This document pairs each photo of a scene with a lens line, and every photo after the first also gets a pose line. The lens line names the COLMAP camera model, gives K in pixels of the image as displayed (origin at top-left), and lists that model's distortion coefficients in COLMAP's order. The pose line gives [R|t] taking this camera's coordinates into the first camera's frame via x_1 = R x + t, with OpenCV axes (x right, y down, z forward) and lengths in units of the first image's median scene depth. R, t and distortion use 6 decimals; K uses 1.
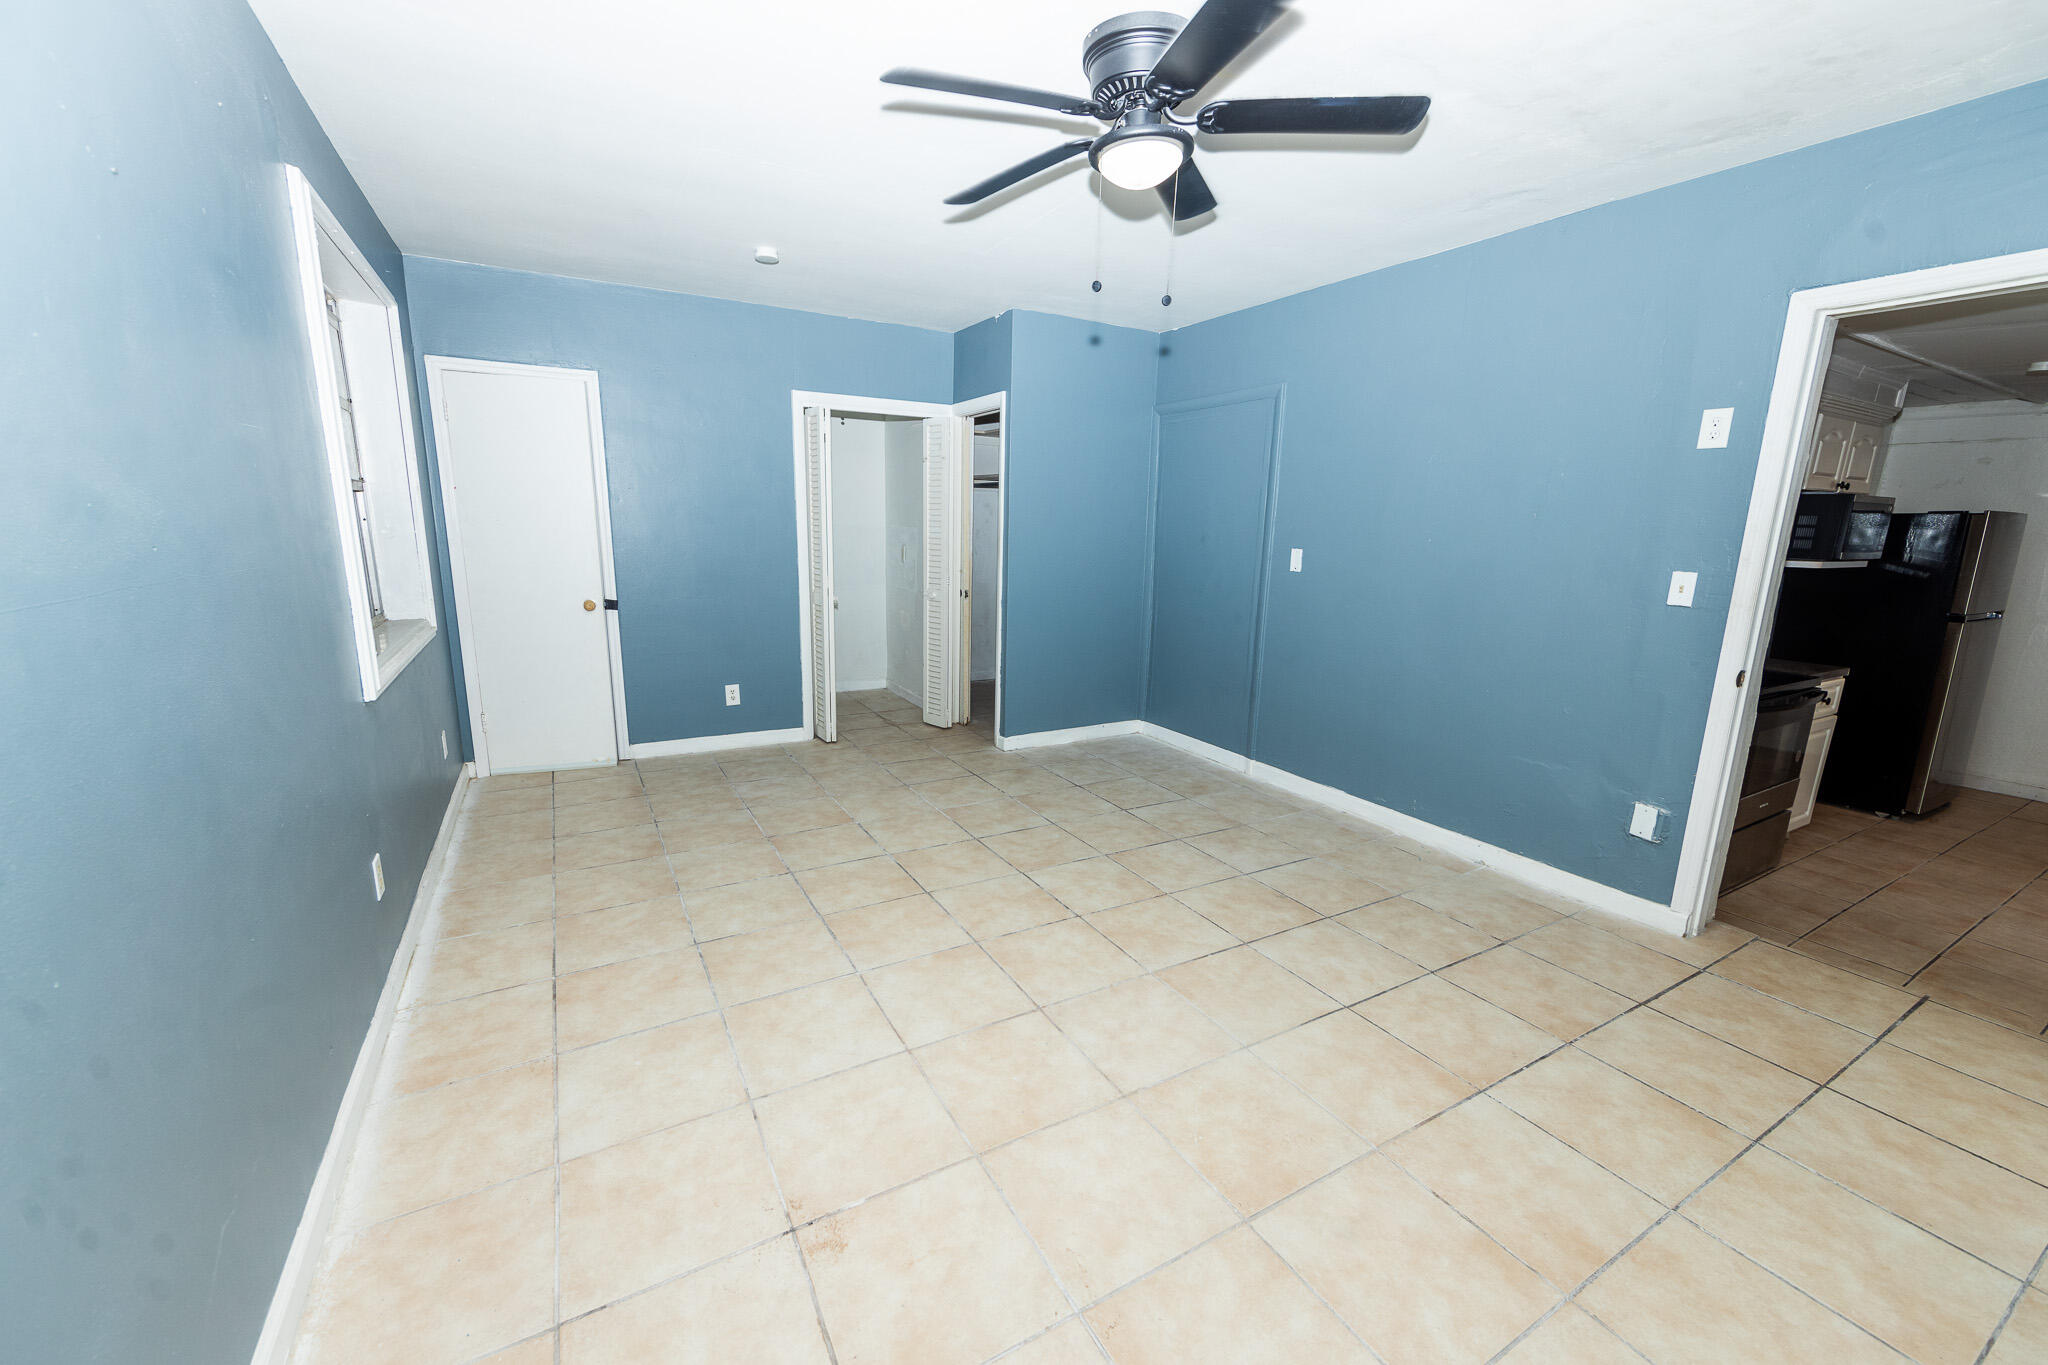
lens RADIAL K [[798.9, 0, 1014.5], [0, 798.9, 688.0], [0, 0, 1]] dist [-0.004685, 0.000153]
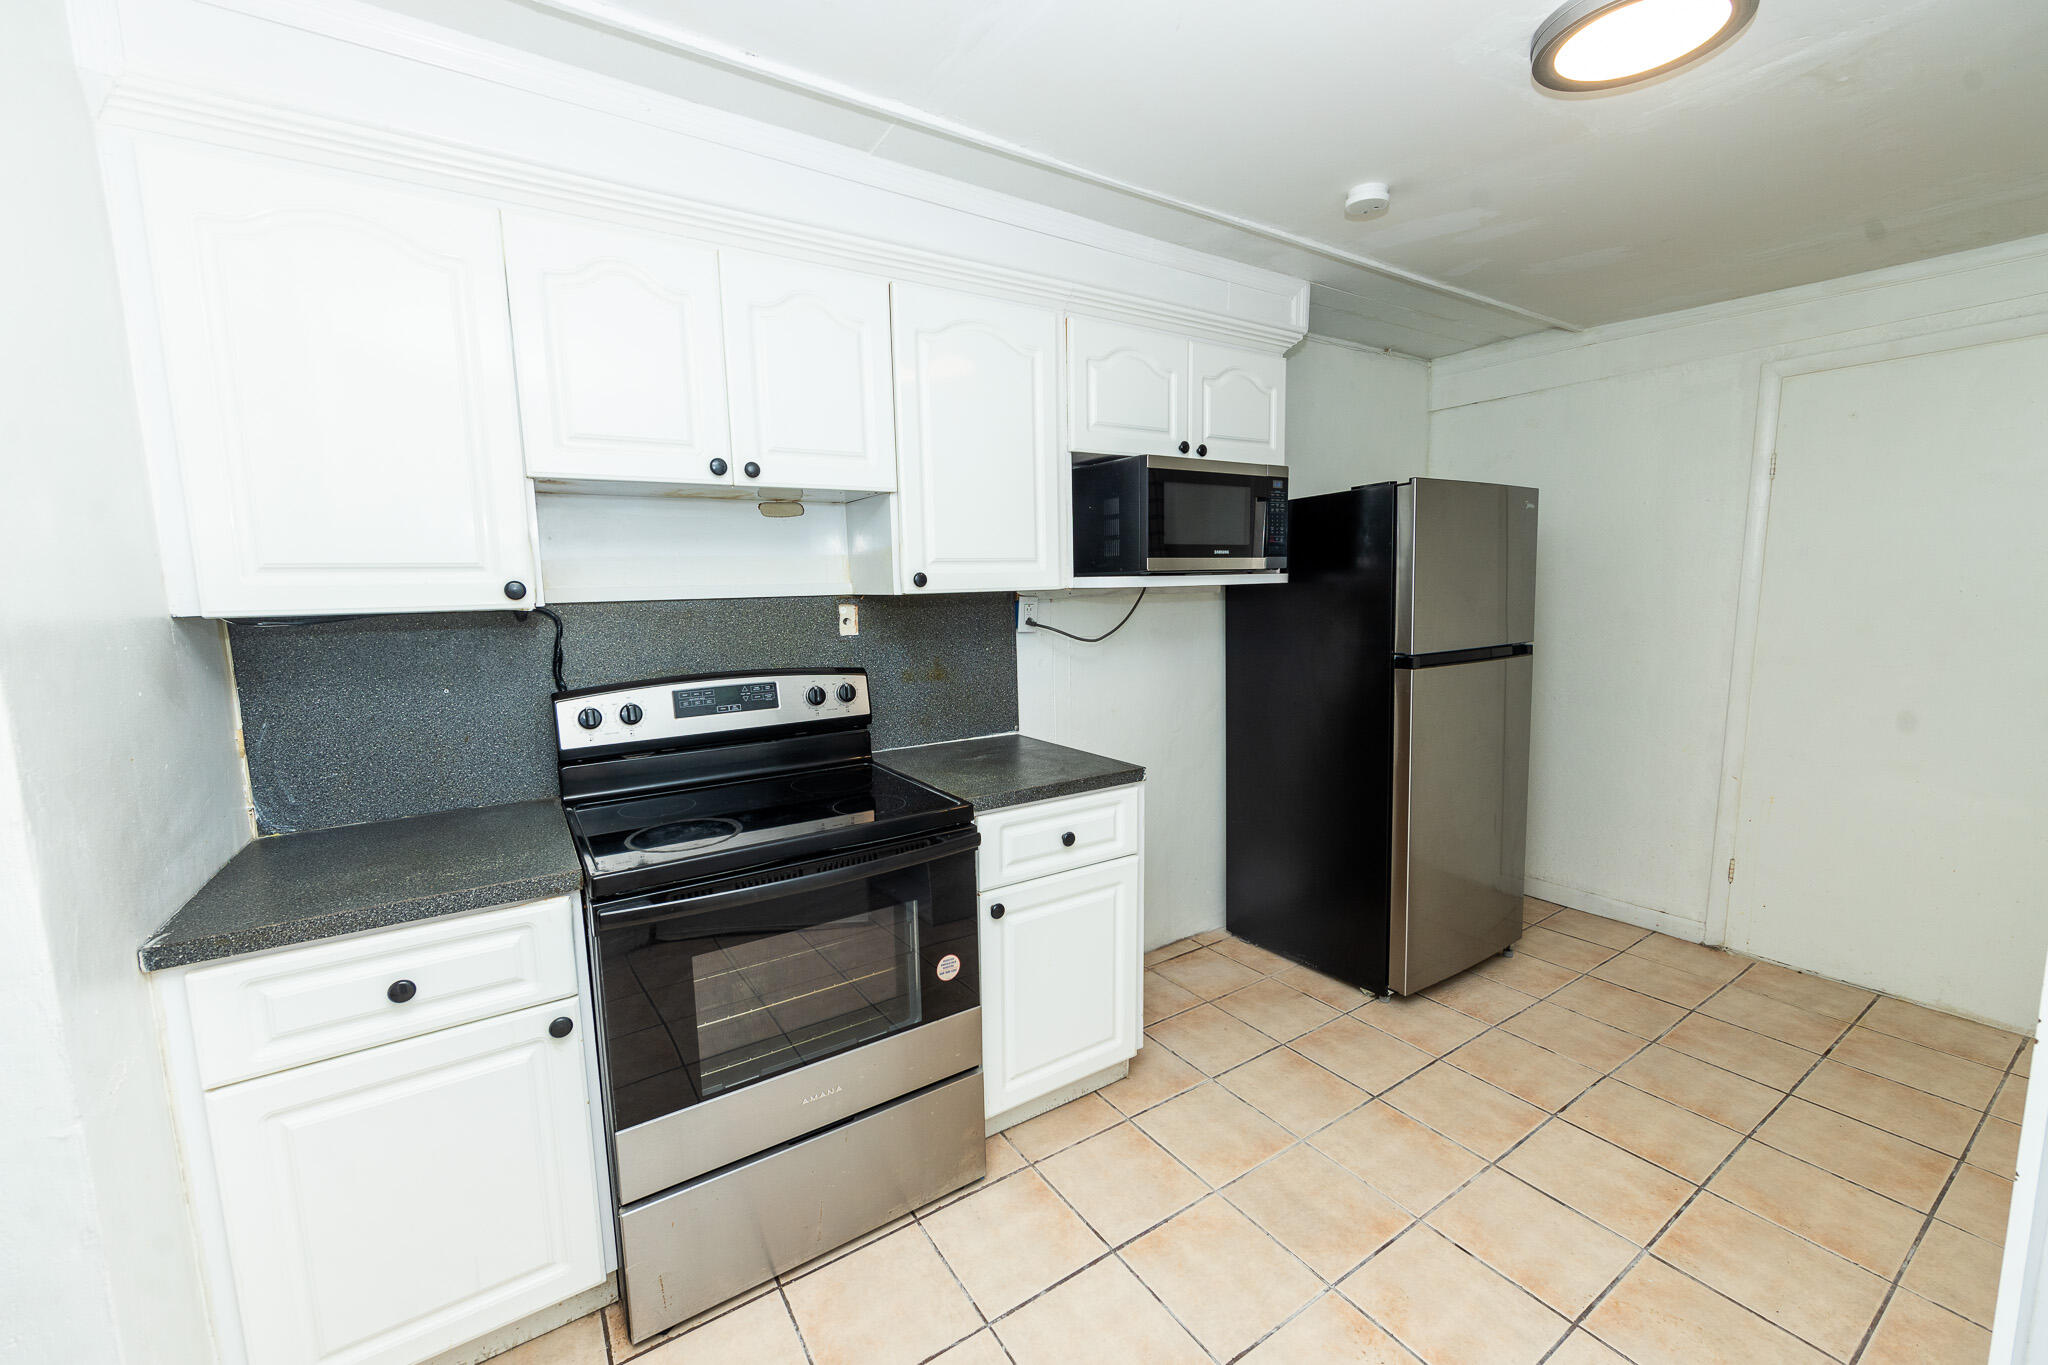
lens RADIAL K [[798.9, 0, 1014.5], [0, 798.9, 688.0], [0, 0, 1]] dist [-0.004685, 0.000153]
pose [[0.997535, -0.051940, 0.047189, 0.836954], [0.055503, 0.995436, -0.077632, -0.036704], [-0.042941, 0.080060, 0.995865, 0.410525]]
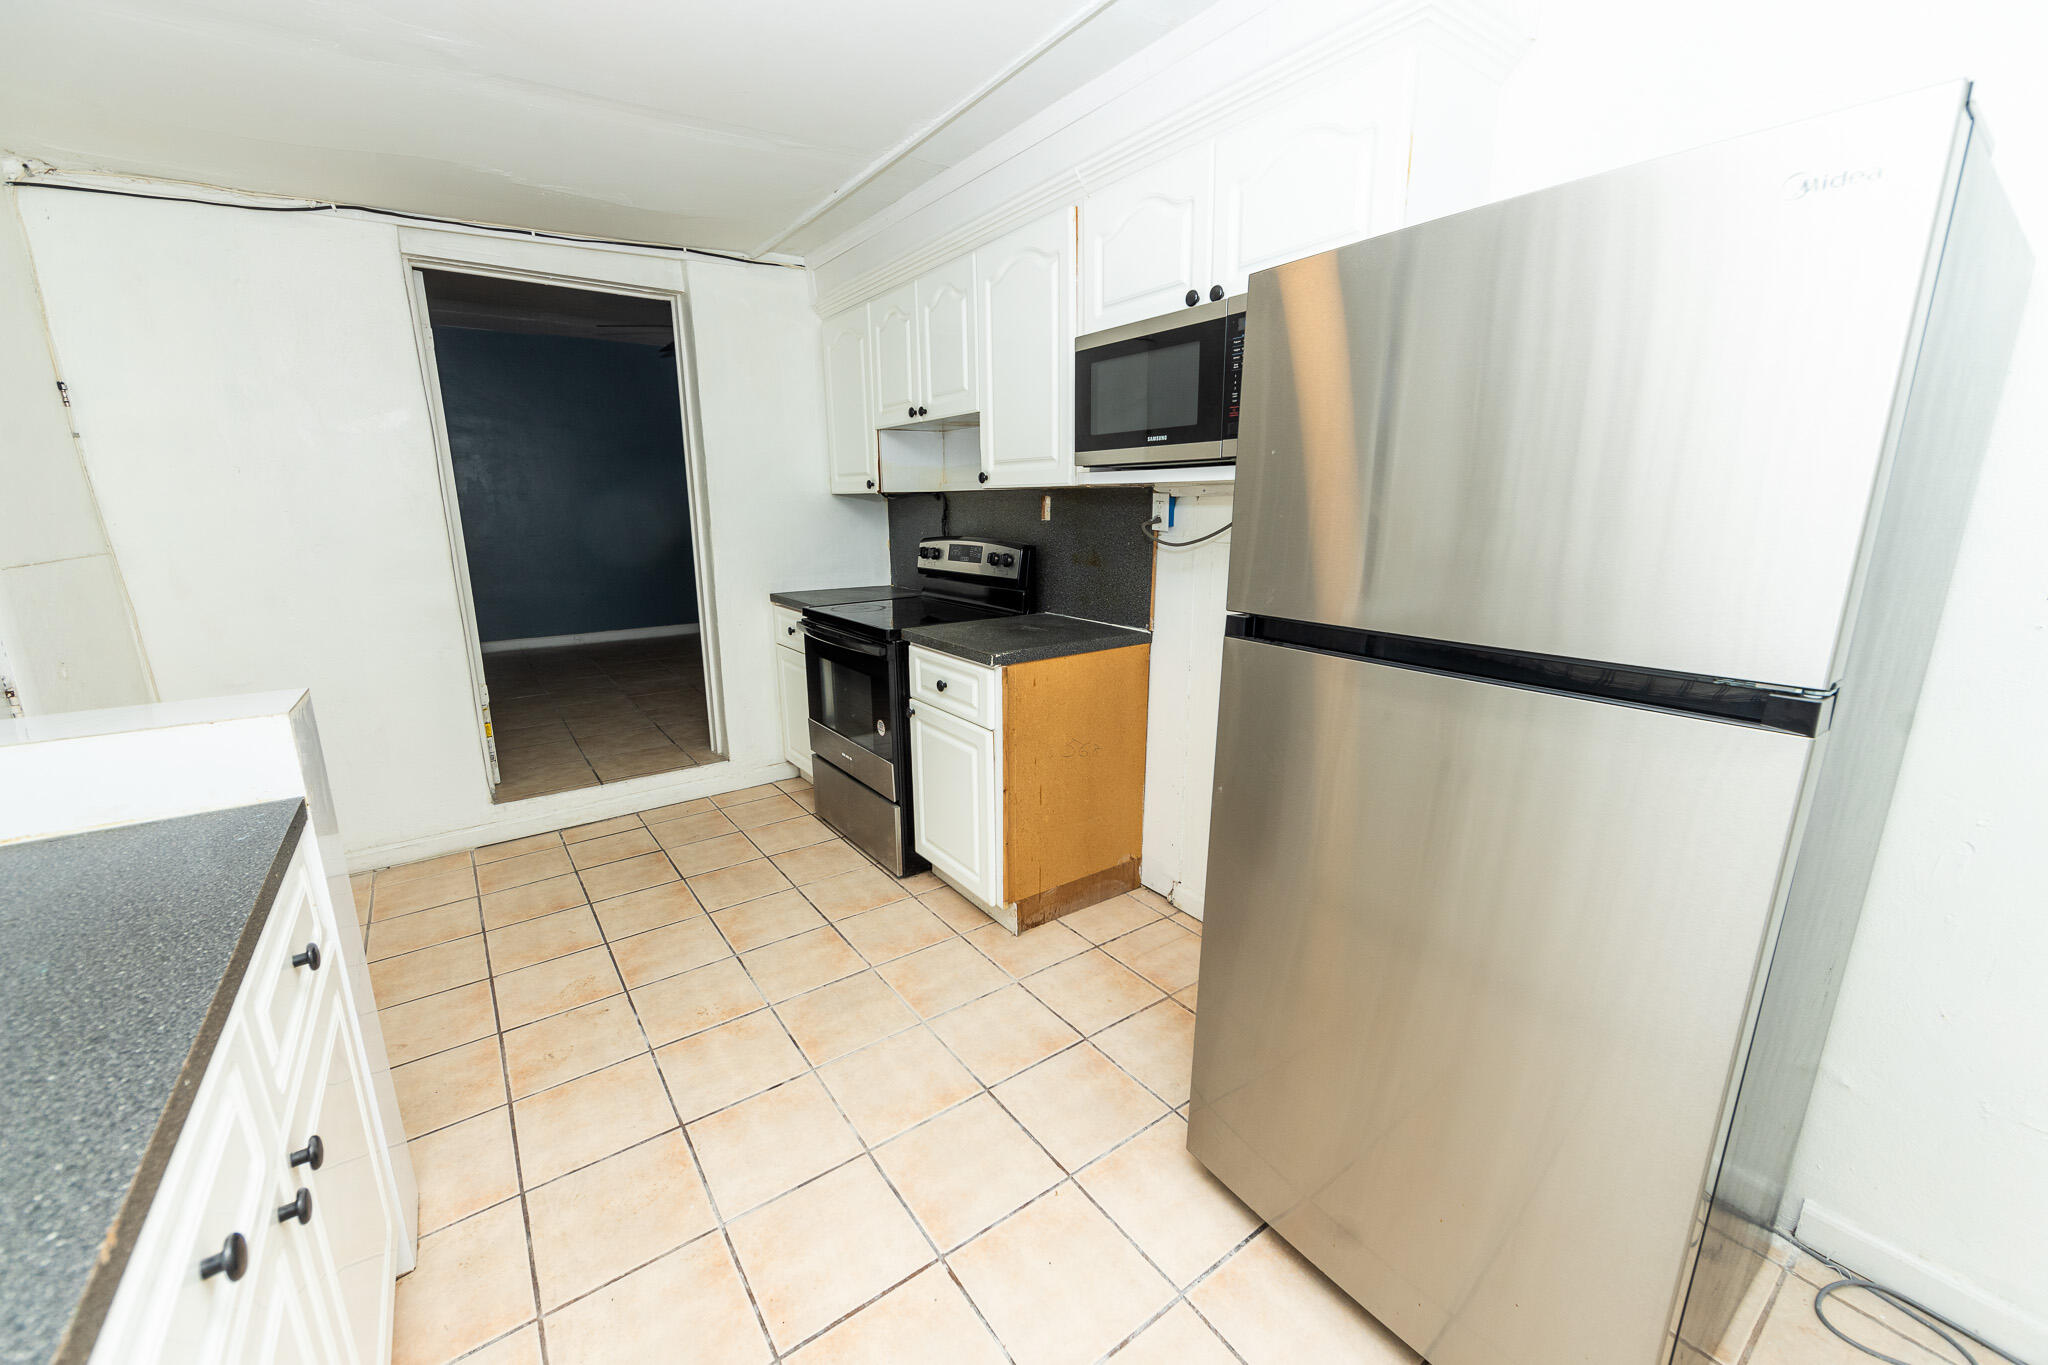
lens RADIAL K [[798.9, 0, 1014.5], [0, 798.9, 688.0], [0, 0, 1]] dist [-0.004685, 0.000153]
pose [[0.106561, 0.206566, -0.972613, 1.445404], [-0.195874, 0.963375, 0.183144, -0.099004], [0.974822, 0.170993, 0.143119, 0.830933]]
